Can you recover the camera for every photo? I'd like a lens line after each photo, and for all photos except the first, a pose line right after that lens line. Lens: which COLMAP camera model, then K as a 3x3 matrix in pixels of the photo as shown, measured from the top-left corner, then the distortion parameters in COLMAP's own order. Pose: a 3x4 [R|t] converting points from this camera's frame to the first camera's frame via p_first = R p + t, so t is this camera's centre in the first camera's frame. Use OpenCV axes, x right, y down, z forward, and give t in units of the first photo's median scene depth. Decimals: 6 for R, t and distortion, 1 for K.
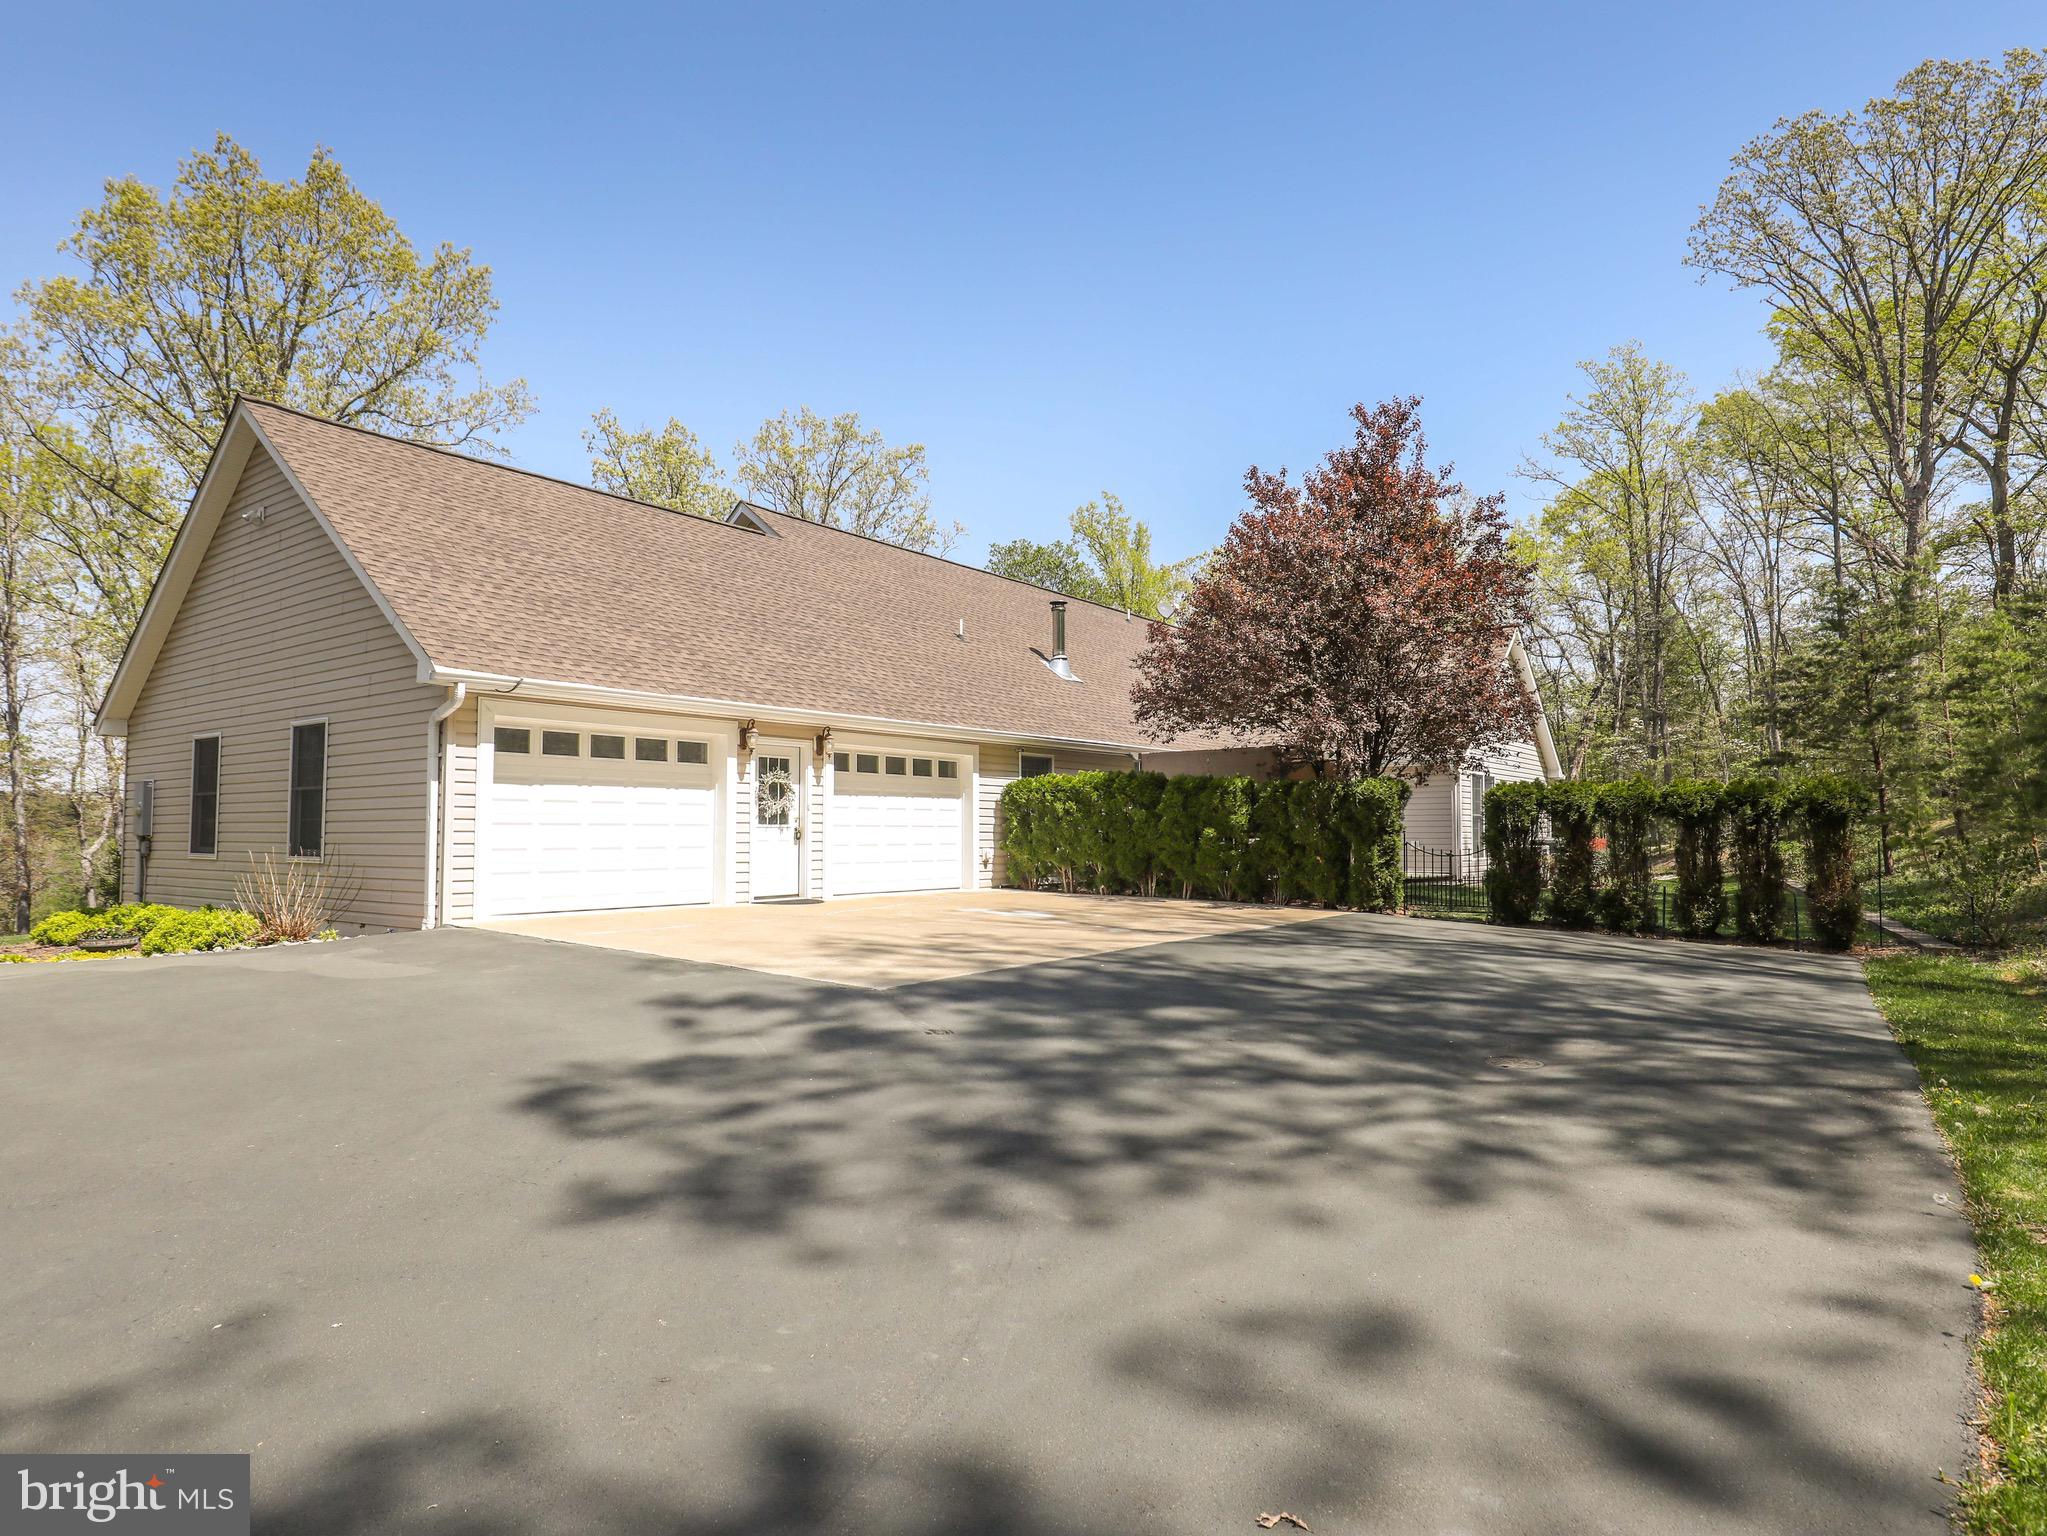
lens RADIAL K [[1191.1, 0, 1023.5], [0, 1191.1, 768.0], [0, 0, 1]] dist [-0.002788, -0.000625]
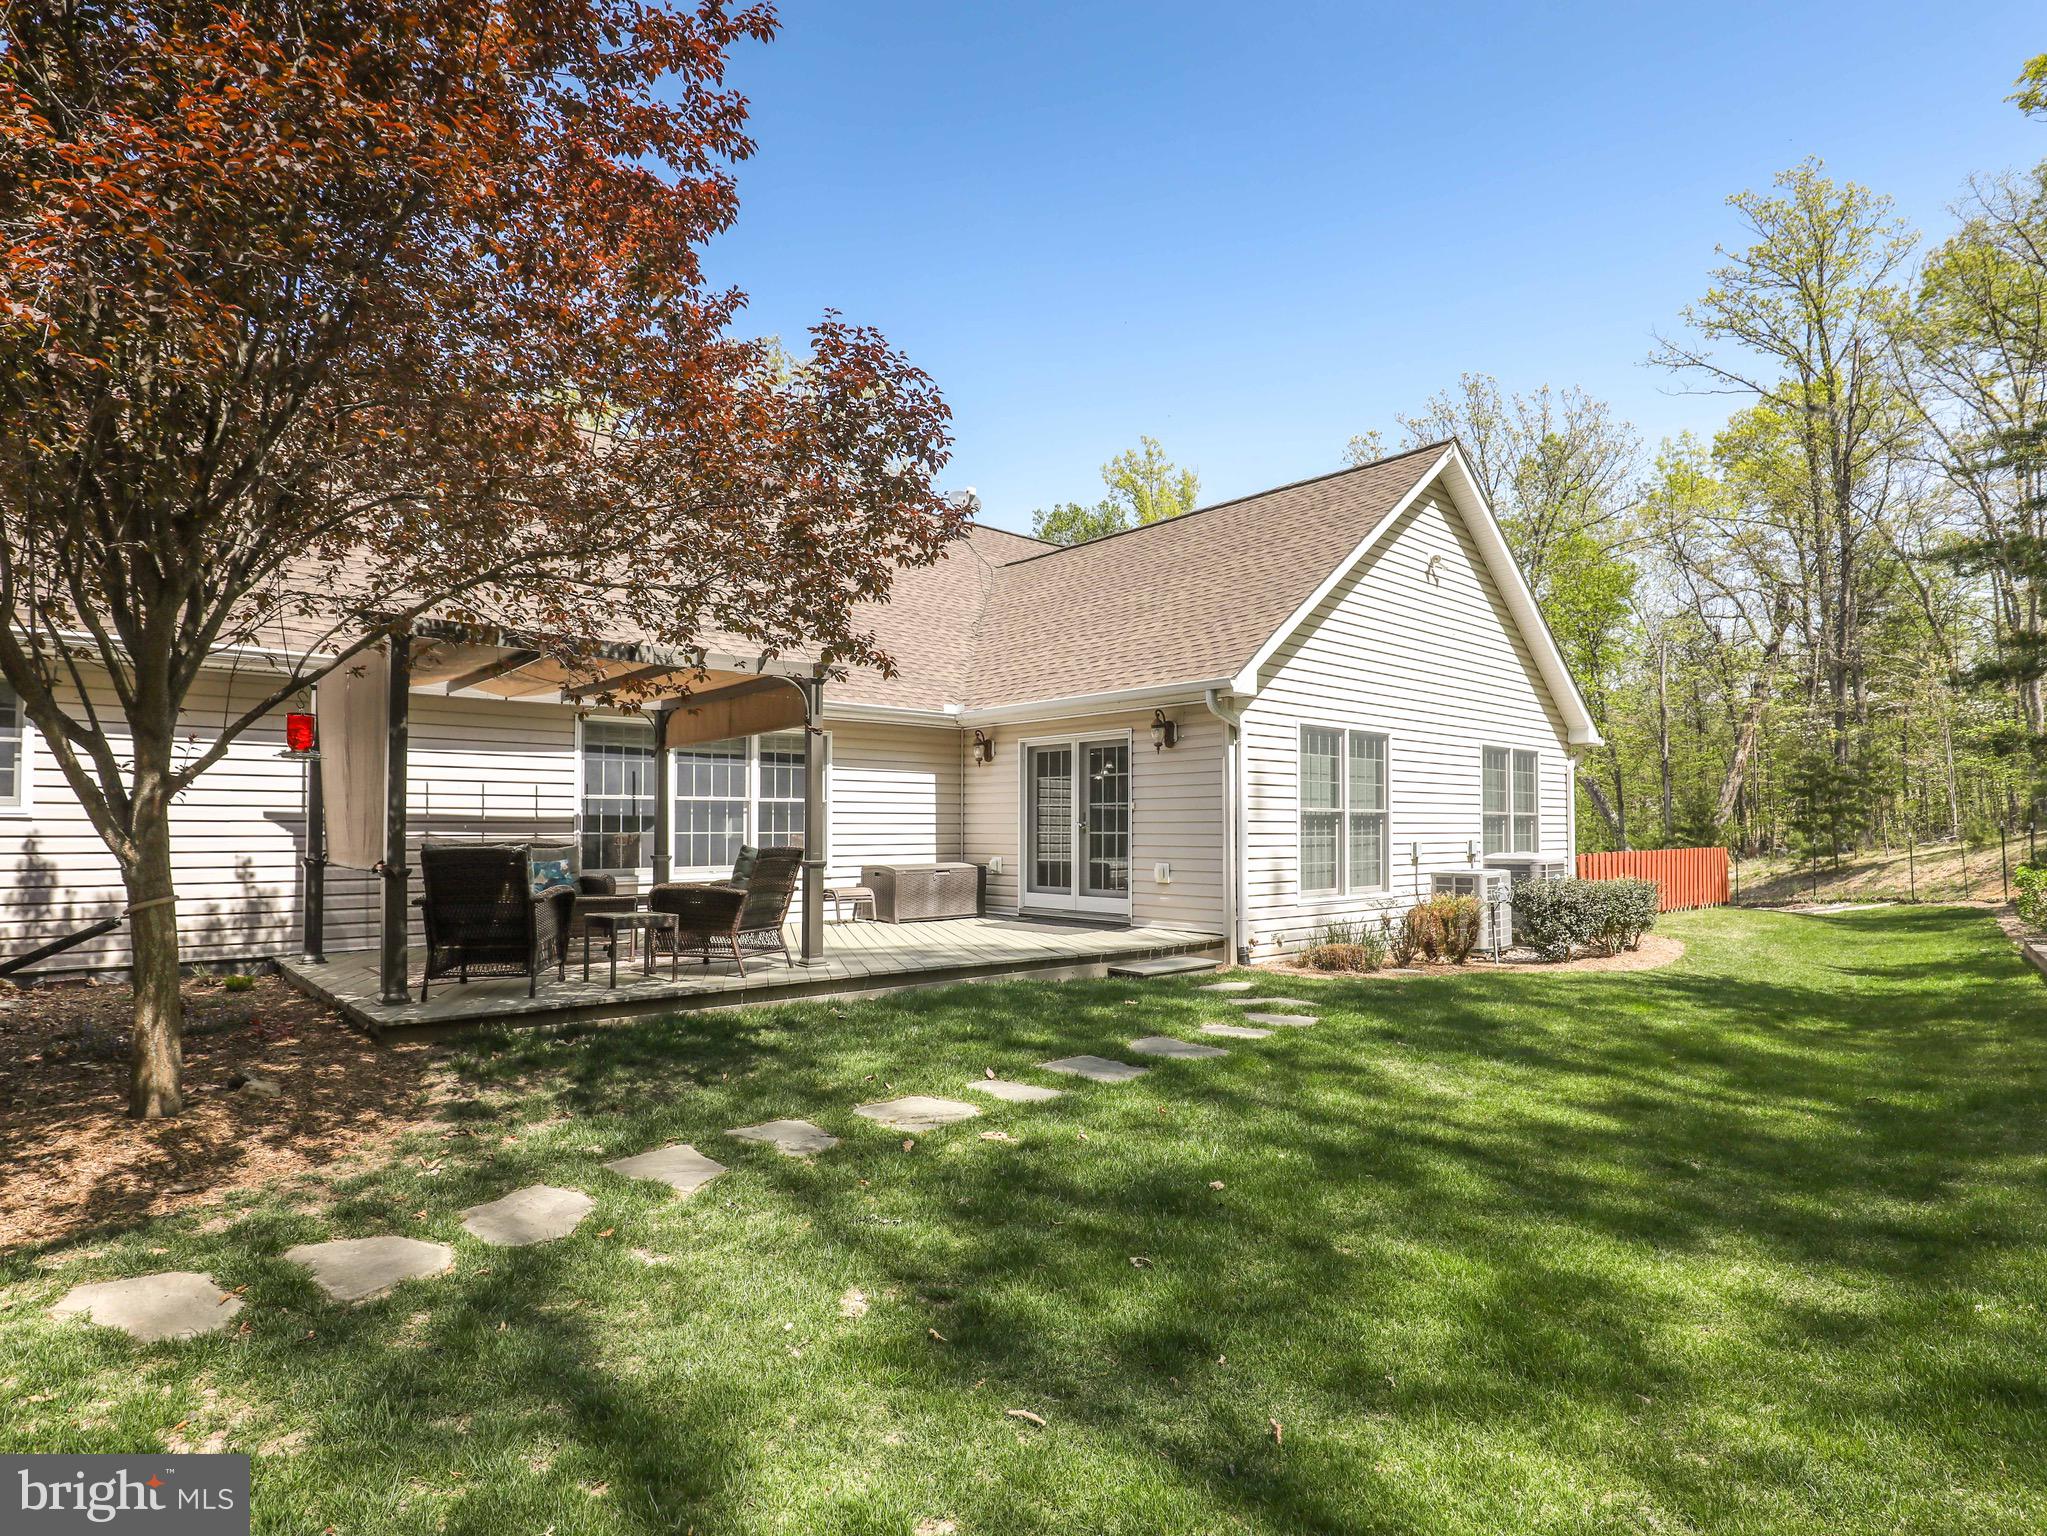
lens RADIAL K [[1059.9, 0, 1051.5], [0, 1059.9, 787.0], [0, 0, 1]] dist [-0.018170, 0.000141]
pose [[0.980961, -0.005933, -0.194115, 0.152270], [0.009039, 0.999845, 0.015122, 0.009518], [0.193995, -0.016589, 0.980862, 0.236512]]
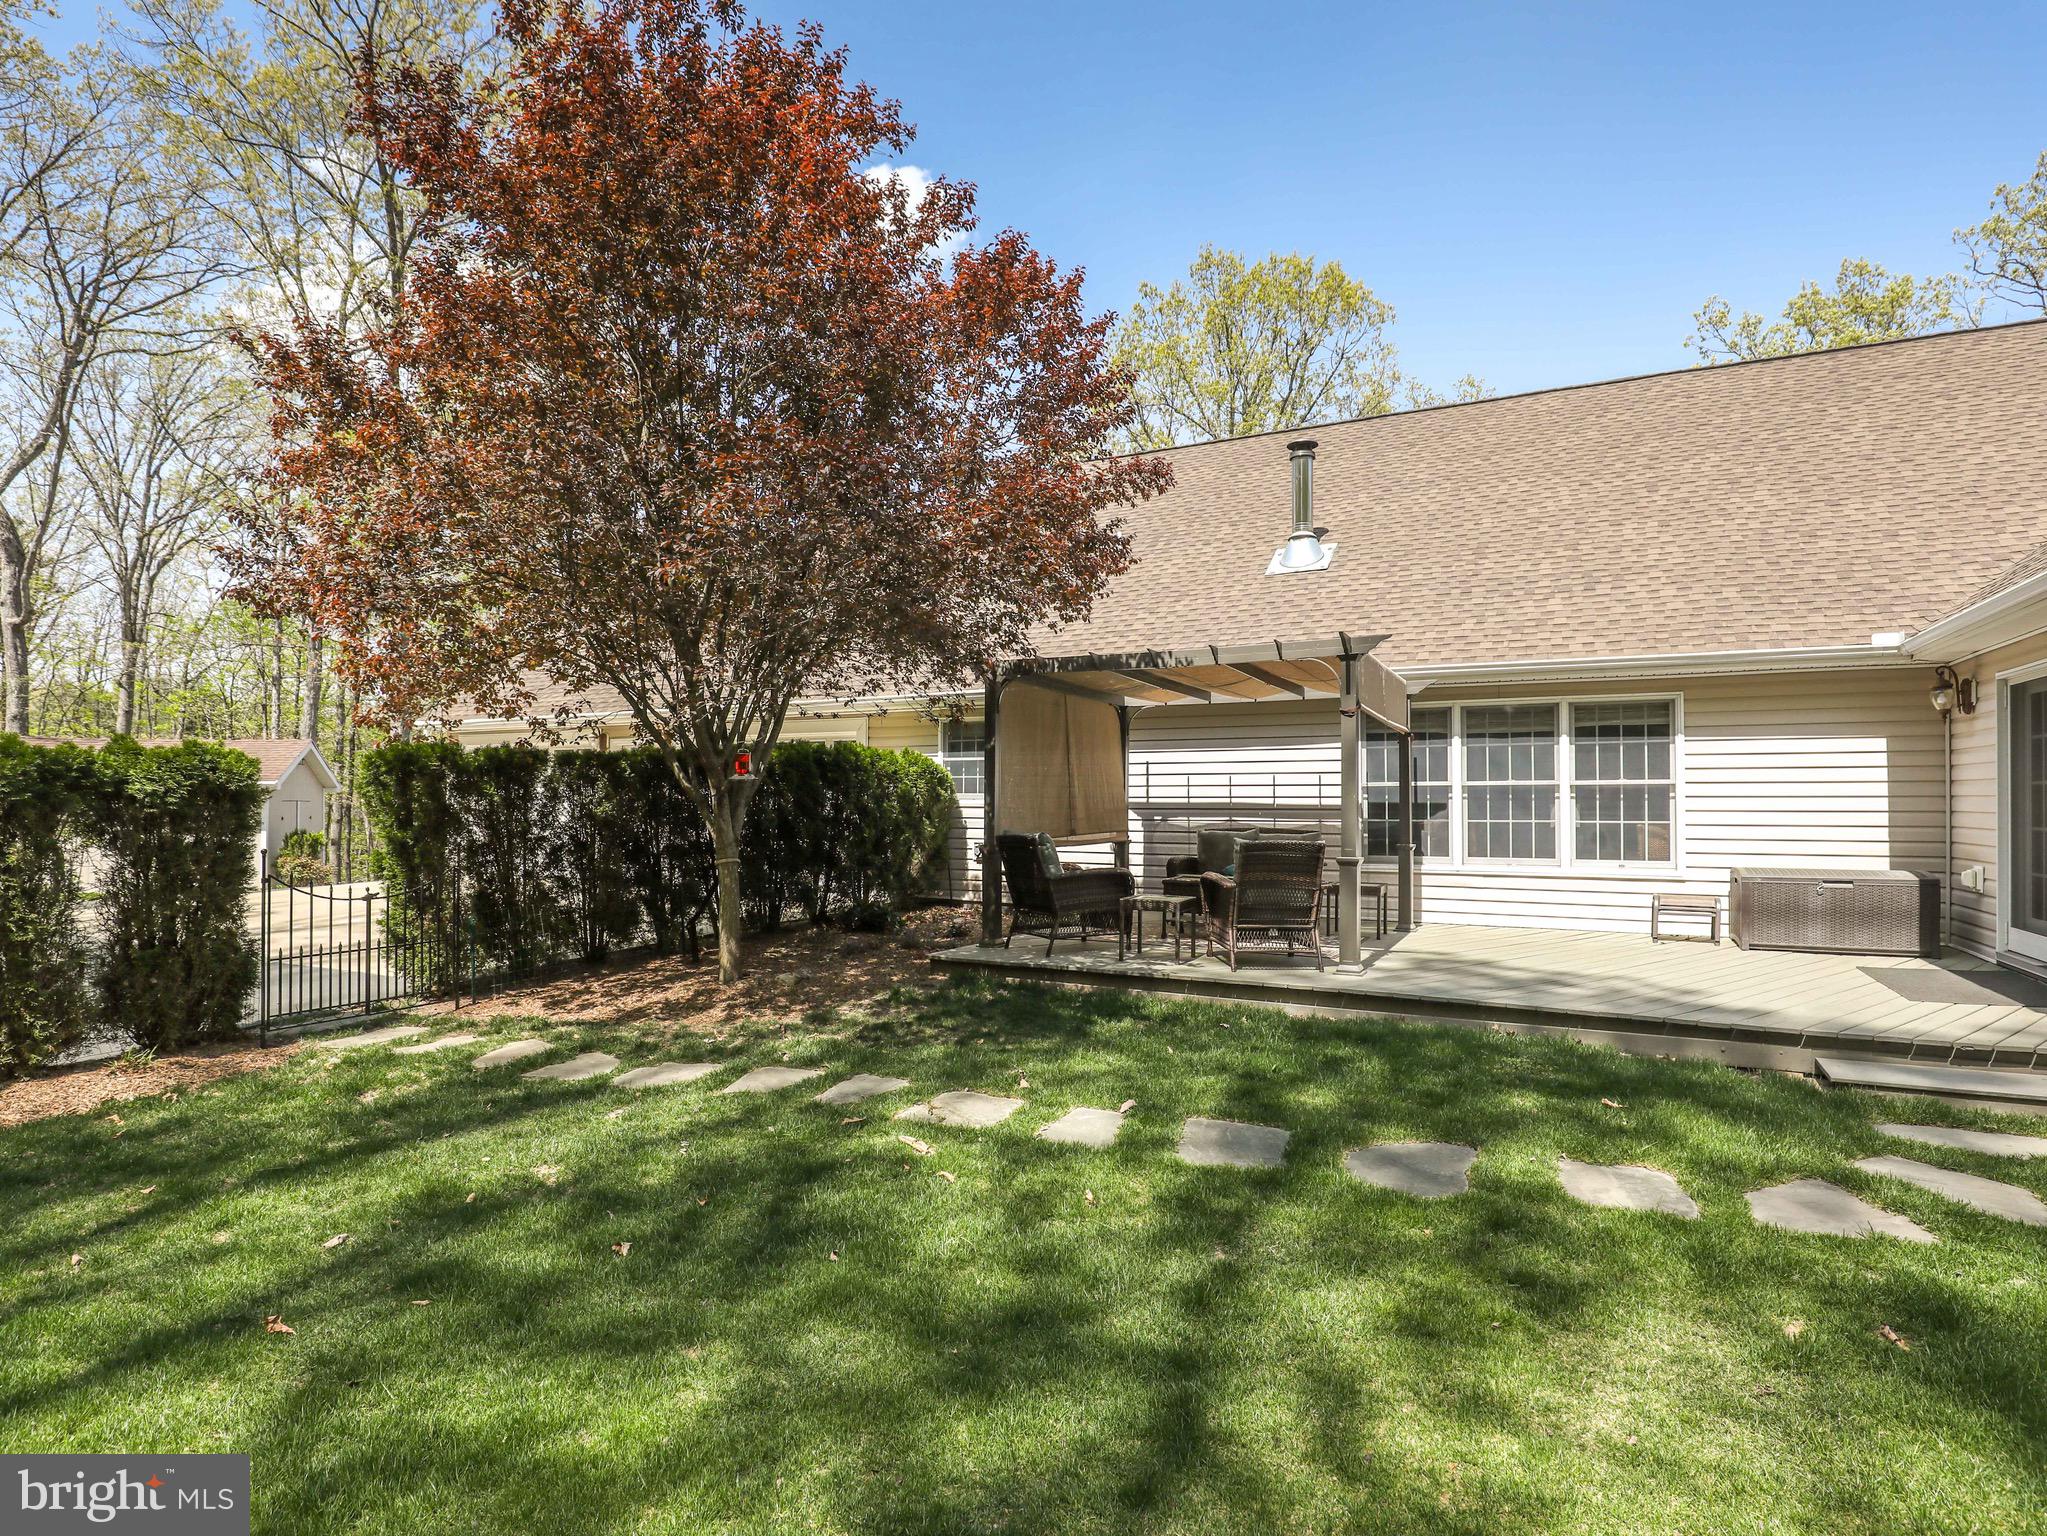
lens RADIAL K [[1059.9, 0, 1051.5], [0, 1059.9, 787.0], [0, 0, 1]] dist [-0.018170, 0.000141]
pose [[0.162773, -0.009987, -0.986613, 0.233996], [0.052647, 0.998612, -0.001422, 0.011467], [0.985258, -0.051710, 0.163073, 0.339140]]
